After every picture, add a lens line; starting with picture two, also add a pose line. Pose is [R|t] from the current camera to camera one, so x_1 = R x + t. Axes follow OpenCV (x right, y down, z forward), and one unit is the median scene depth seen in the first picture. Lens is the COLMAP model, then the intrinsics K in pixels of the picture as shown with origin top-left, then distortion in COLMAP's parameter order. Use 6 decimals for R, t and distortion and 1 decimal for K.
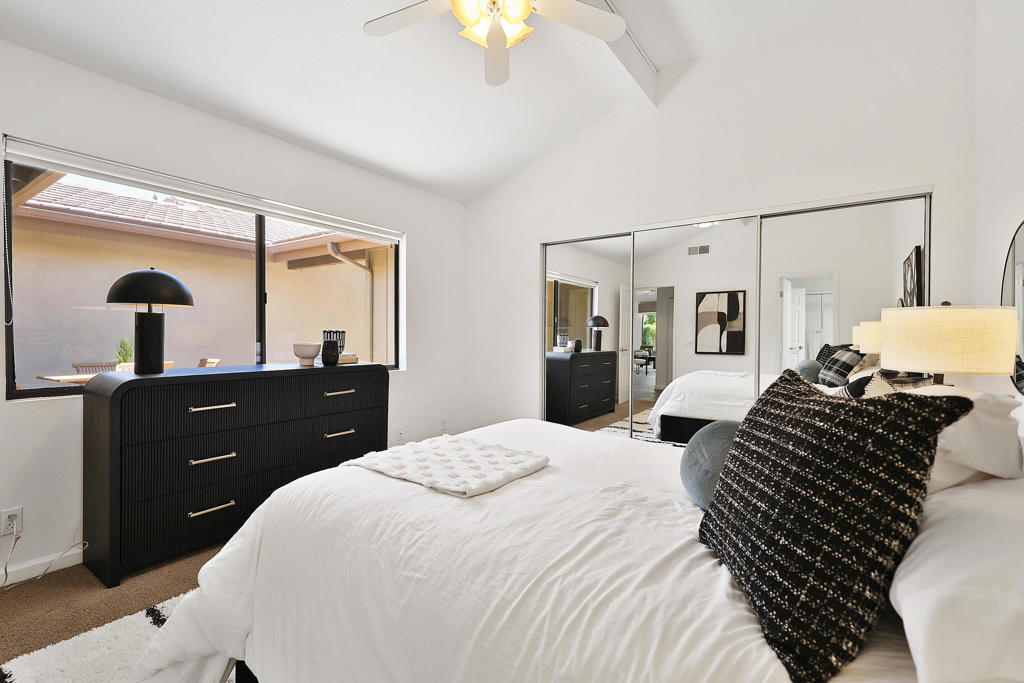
lens RADIAL K [[486.6, 0, 512.0], [0, 486.6, 341.5], [0, 0, 1]] dist [-0.002338, -0.000210]
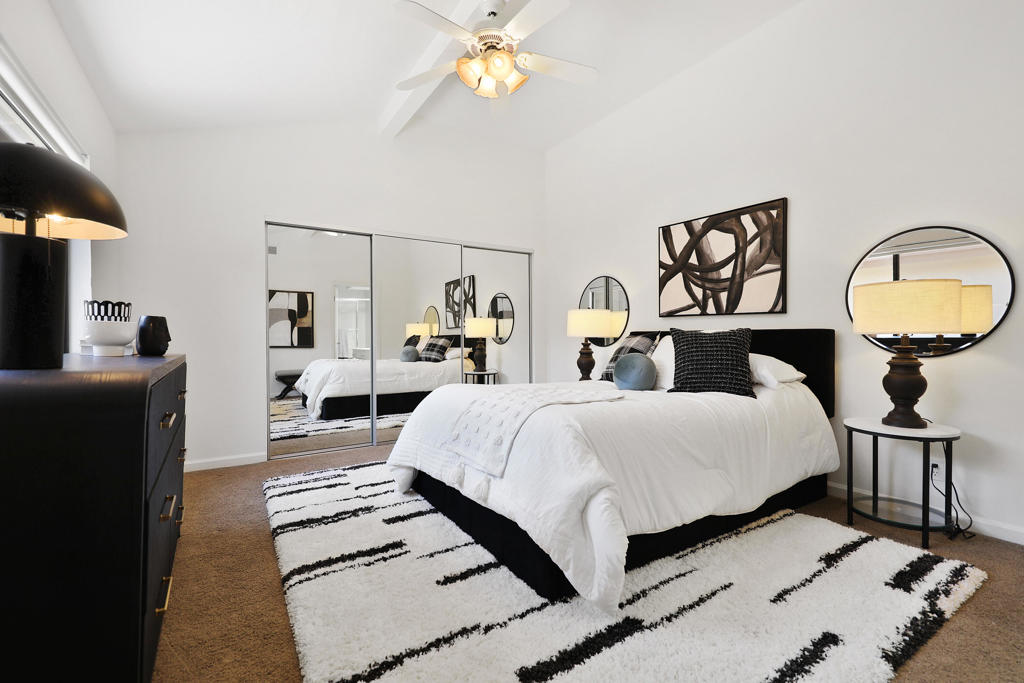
lens RADIAL K [[448.3, 0, 512.0], [0, 448.3, 341.5], [0, 0, 1]] dist [-0.000649, -0.000040]
pose [[0.396183, -0.010096, 0.918116, -0.319037], [0.016086, 0.999862, 0.004053, 0.016659], [-0.918031, 0.013163, 0.396291, 0.136290]]
